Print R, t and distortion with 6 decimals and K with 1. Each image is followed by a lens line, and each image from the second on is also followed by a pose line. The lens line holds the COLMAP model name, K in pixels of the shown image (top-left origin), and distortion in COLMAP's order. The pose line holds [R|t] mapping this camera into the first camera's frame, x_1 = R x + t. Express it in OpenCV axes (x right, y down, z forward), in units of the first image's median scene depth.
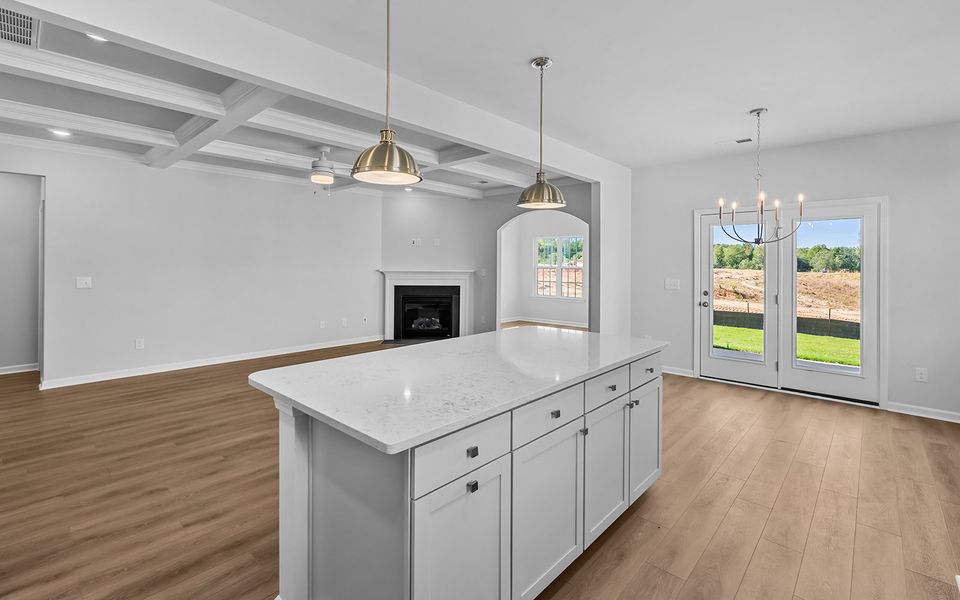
lens RADIAL K [[432.5, 0, 475.6], [0, 432.5, 267.3], [0, 0, 1]] dist [-0.000431, -0.000127]
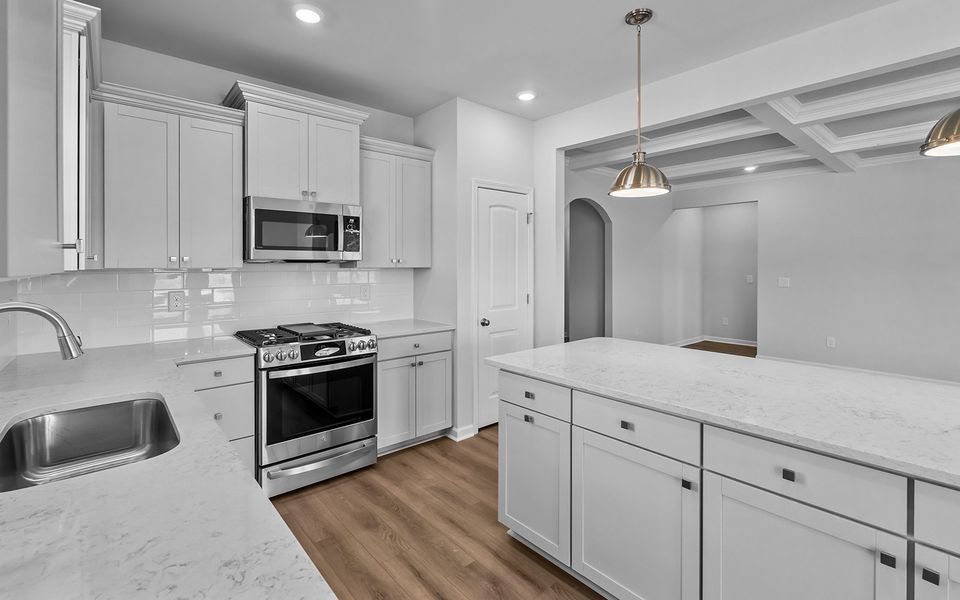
lens RADIAL K [[432.5, 0, 475.6], [0, 432.5, 267.3], [0, 0, 1]] dist [-0.000431, -0.000127]
pose [[-0.113368, 0.000031, -0.993553, 0.515472], [-0.010824, 0.999941, 0.001266, 0.001051], [0.993494, 0.010898, -0.113361, 0.350723]]
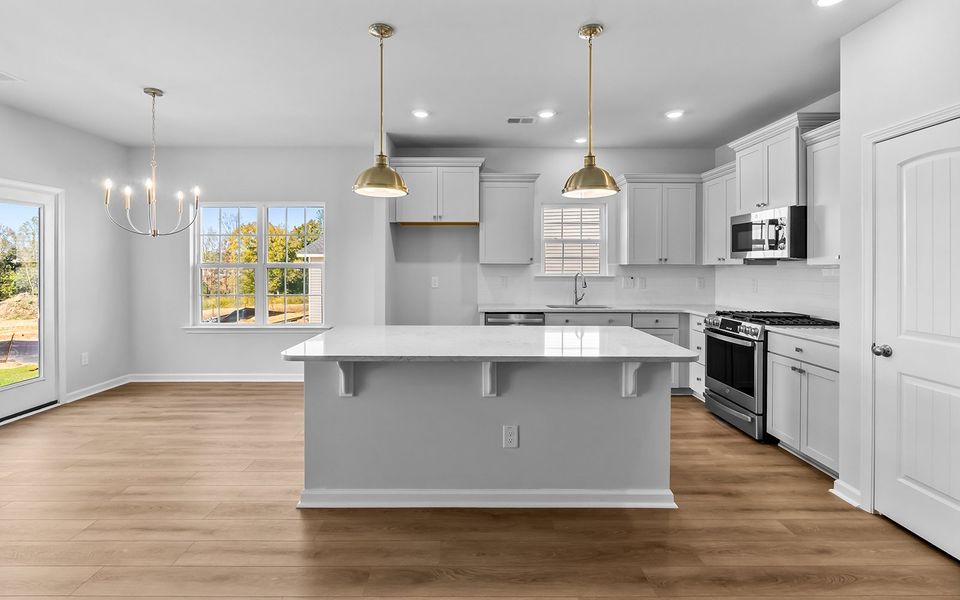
lens RADIAL K [[432.5, 0, 475.6], [0, 432.5, 267.3], [0, 0, 1]] dist [-0.000431, -0.000127]
pose [[-0.685798, -0.013490, 0.727667, -0.461519], [-0.000857, 0.999842, 0.017728, -0.004420], [-0.727791, 0.011535, -0.685701, 1.078062]]
